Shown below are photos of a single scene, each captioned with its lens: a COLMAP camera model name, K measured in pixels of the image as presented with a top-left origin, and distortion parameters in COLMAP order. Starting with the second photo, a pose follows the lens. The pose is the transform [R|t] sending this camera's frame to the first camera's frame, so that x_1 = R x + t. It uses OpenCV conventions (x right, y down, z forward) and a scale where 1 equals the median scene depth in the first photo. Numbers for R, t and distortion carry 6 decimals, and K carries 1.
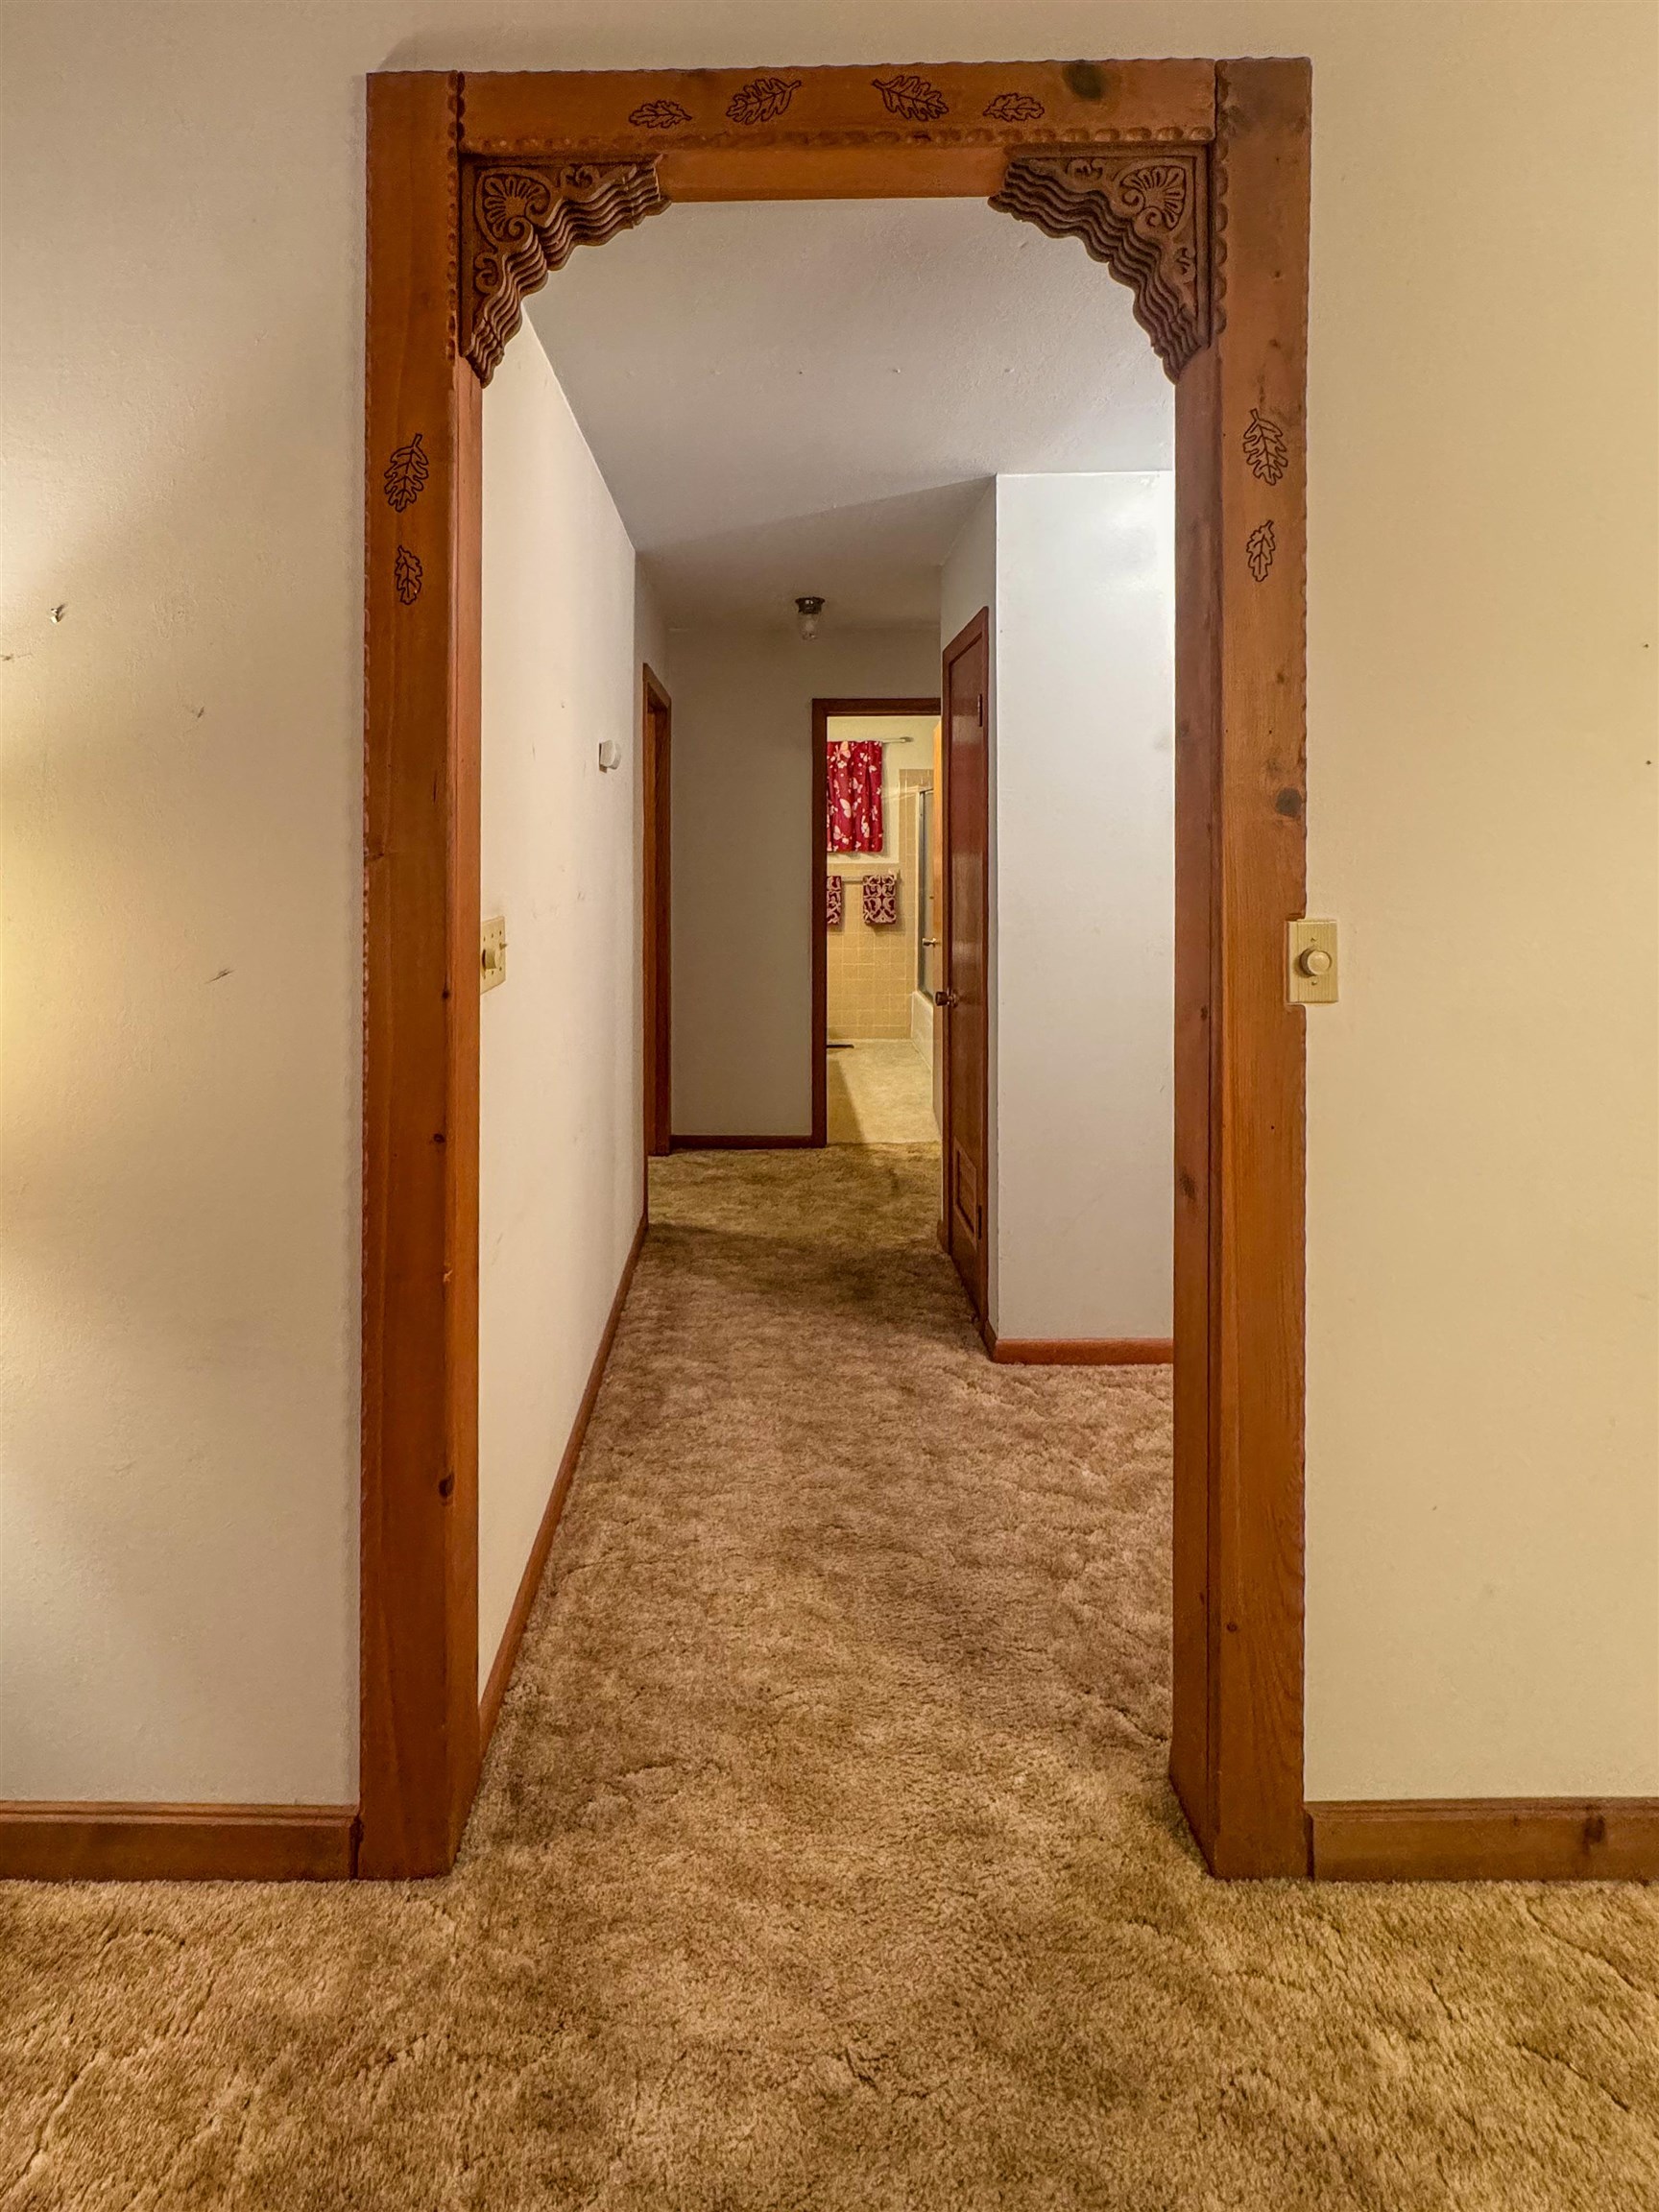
lens RADIAL K [[962.8, 0, 747.6], [0, 962.8, 831.8], [0, 0, 1]] dist [-0.004492, 0.001000]
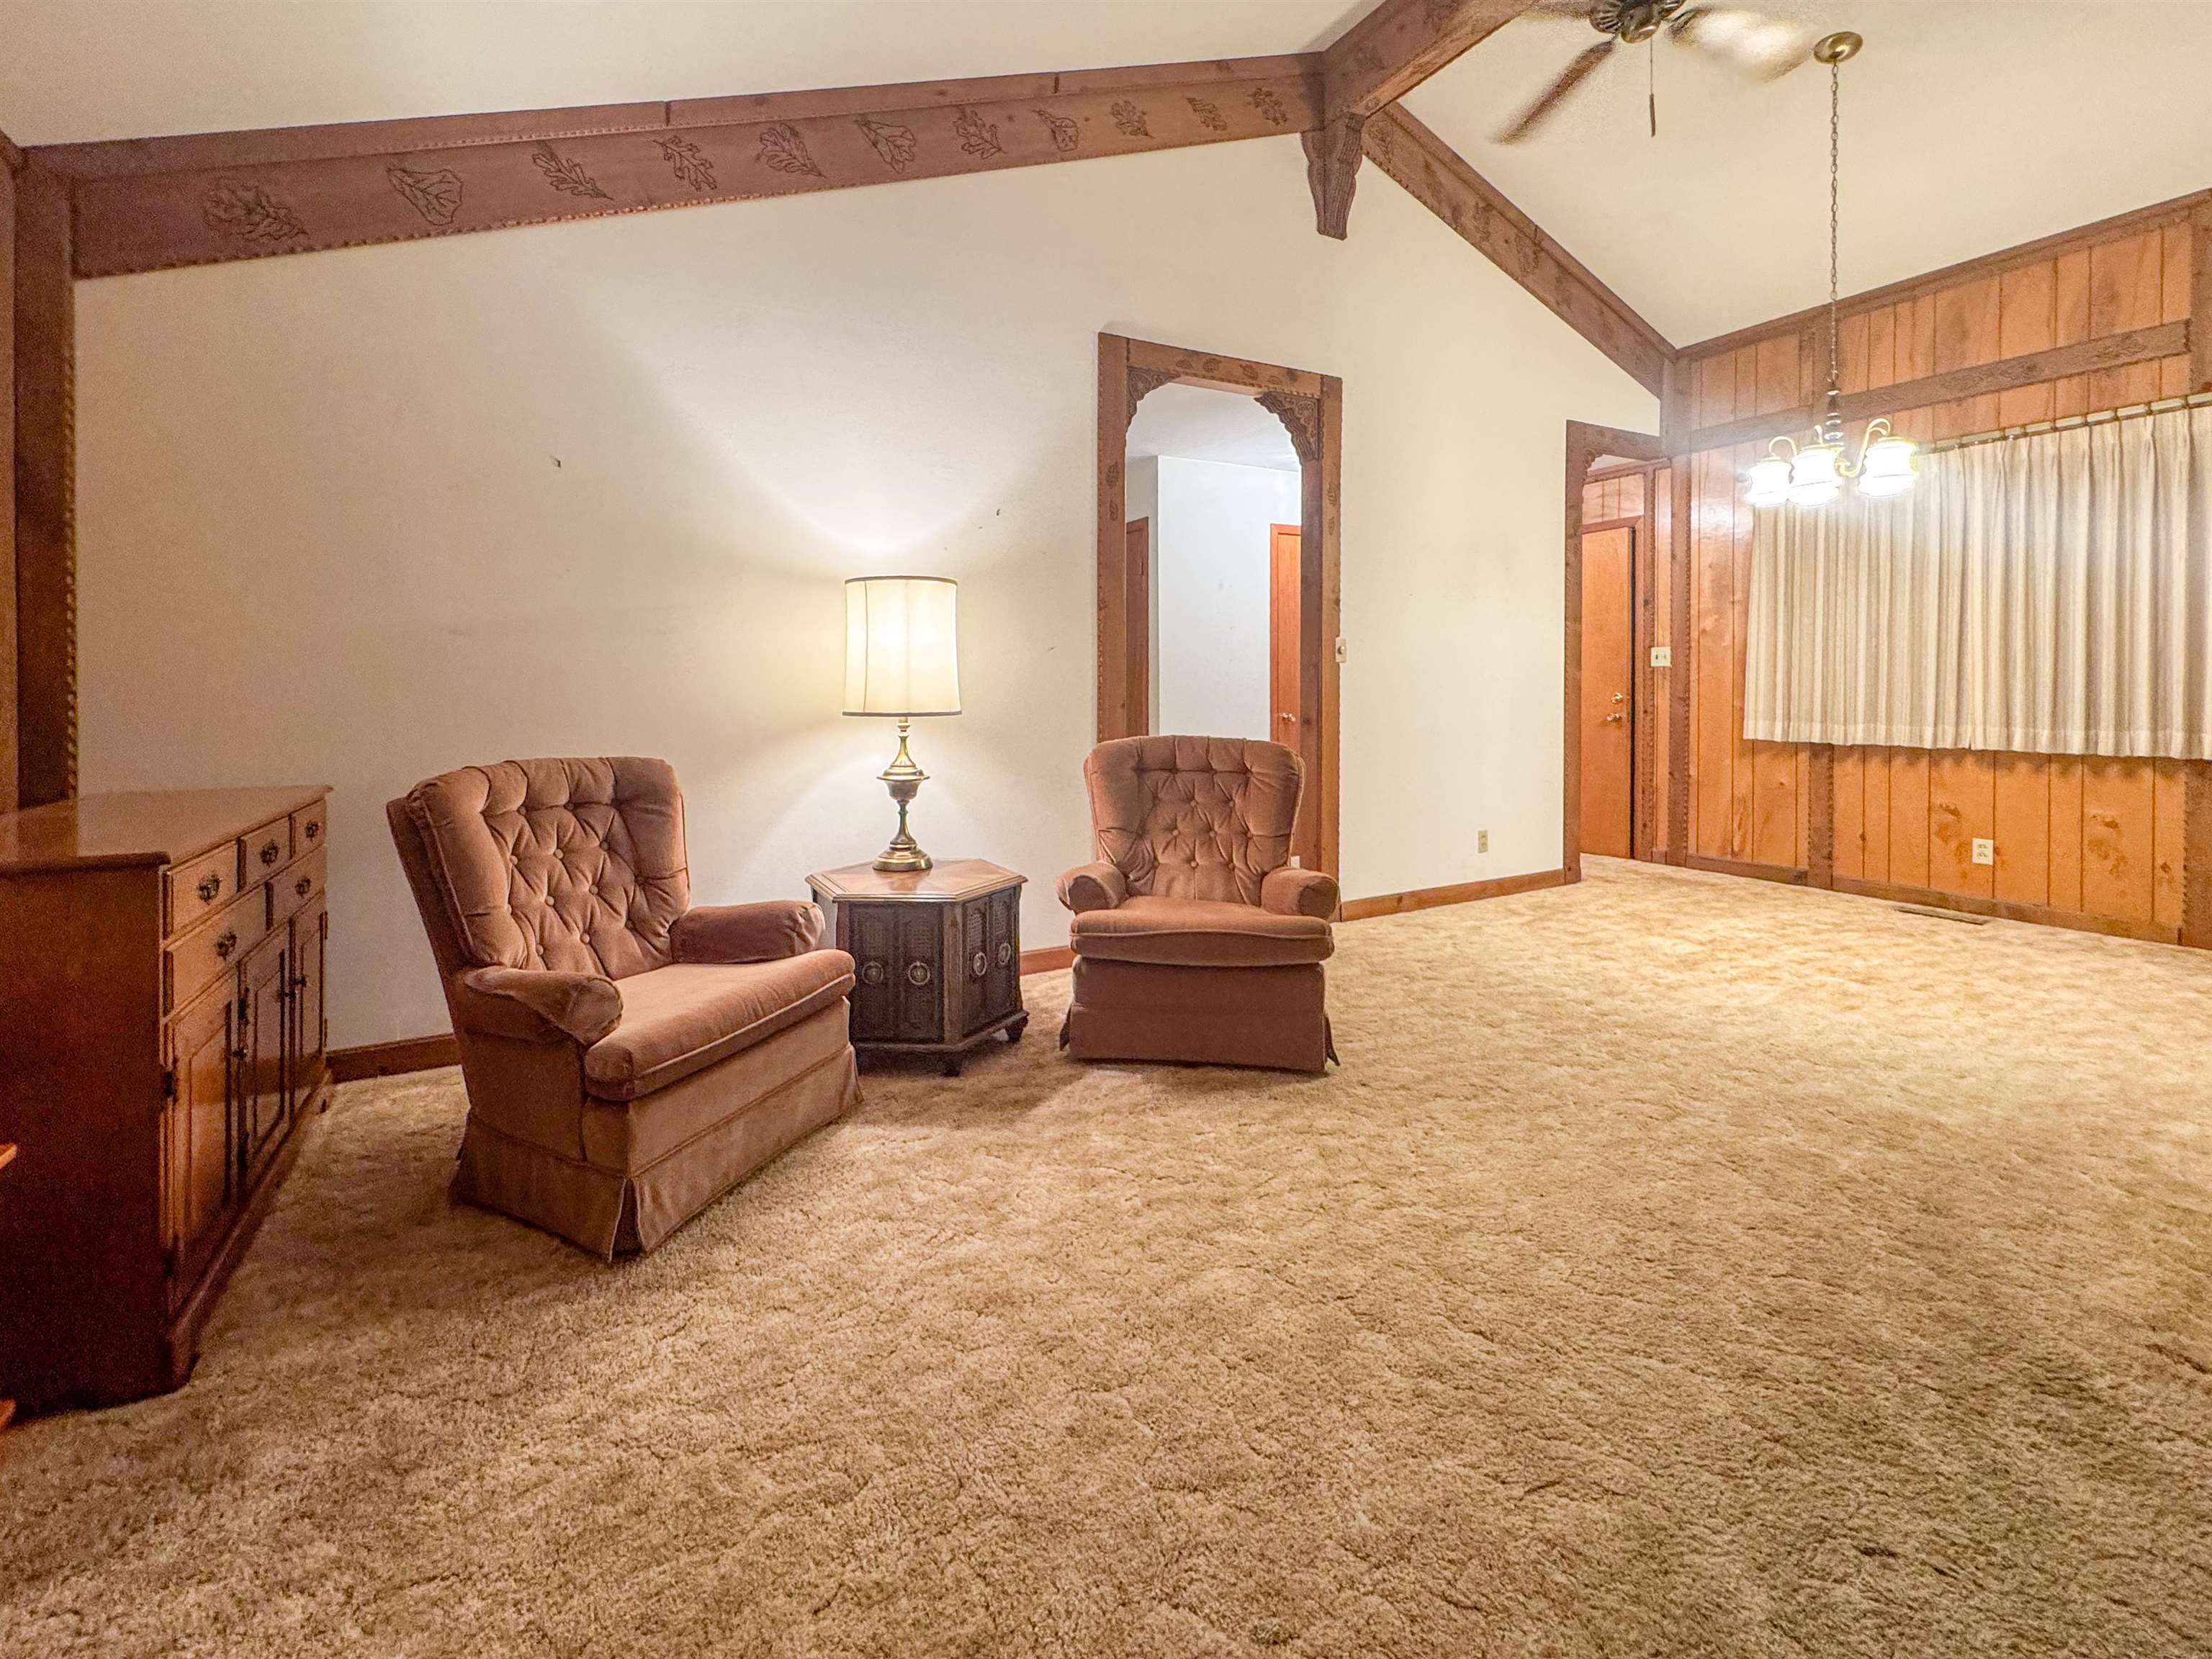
lens RADIAL K [[980.3, 0, 1046.3], [0, 980.3, 699.8], [0, 0, 1]] dist [-0.003371, 0.000517]
pose [[0.885633, -0.009424, 0.464289, -1.861500], [-0.000031, 0.999793, 0.020352, 0.235030], [-0.464385, -0.018039, 0.885450, -1.509828]]
